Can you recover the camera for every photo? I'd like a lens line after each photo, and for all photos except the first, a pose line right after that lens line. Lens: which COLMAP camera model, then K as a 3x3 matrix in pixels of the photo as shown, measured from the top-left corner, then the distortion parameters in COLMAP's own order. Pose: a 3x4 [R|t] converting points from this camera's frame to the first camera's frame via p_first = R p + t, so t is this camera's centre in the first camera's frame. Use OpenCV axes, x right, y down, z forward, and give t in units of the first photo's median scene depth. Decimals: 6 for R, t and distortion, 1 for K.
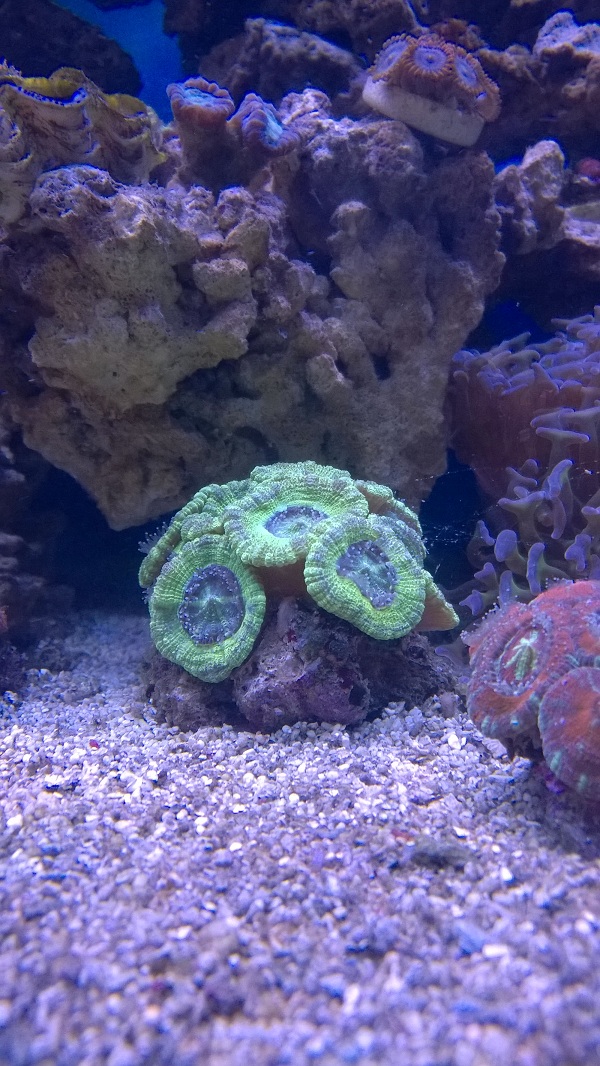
lens RADIAL K [[807.3, 0, 300.0], [0, 807.3, 533.0], [0, 0, 1]] dist [0.101463, -0.129046]
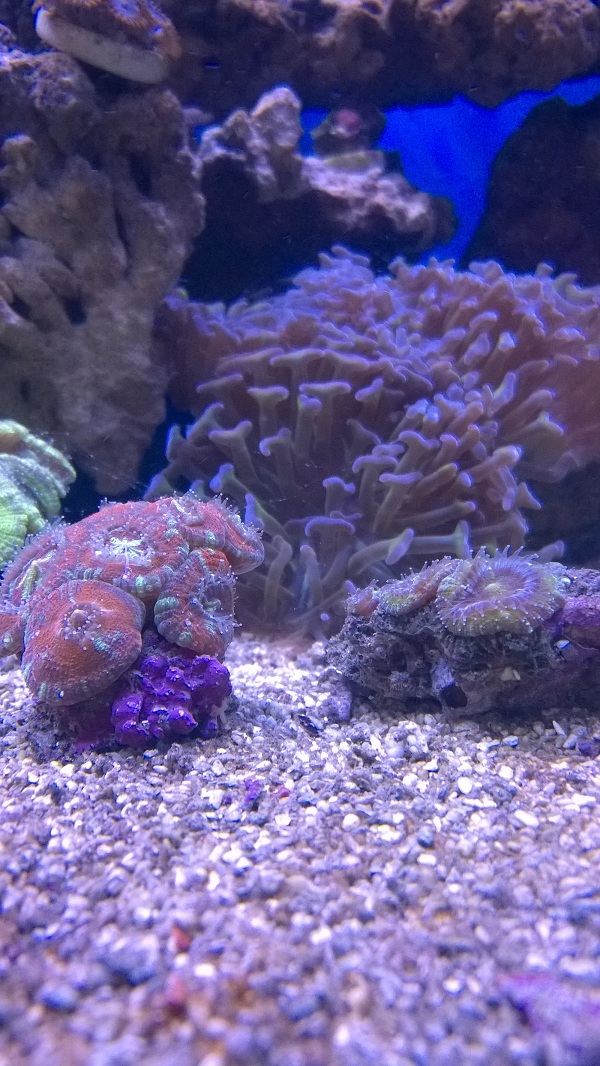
lens RADIAL K [[807.3, 0, 300.0], [0, 807.3, 533.0], [0, 0, 1]] dist [0.101463, -0.129046]
pose [[0.989812, -0.051162, 0.132870, 0.225872], [0.046317, 0.998153, 0.039303, 0.036115], [-0.134635, -0.032748, 0.990354, -0.016094]]
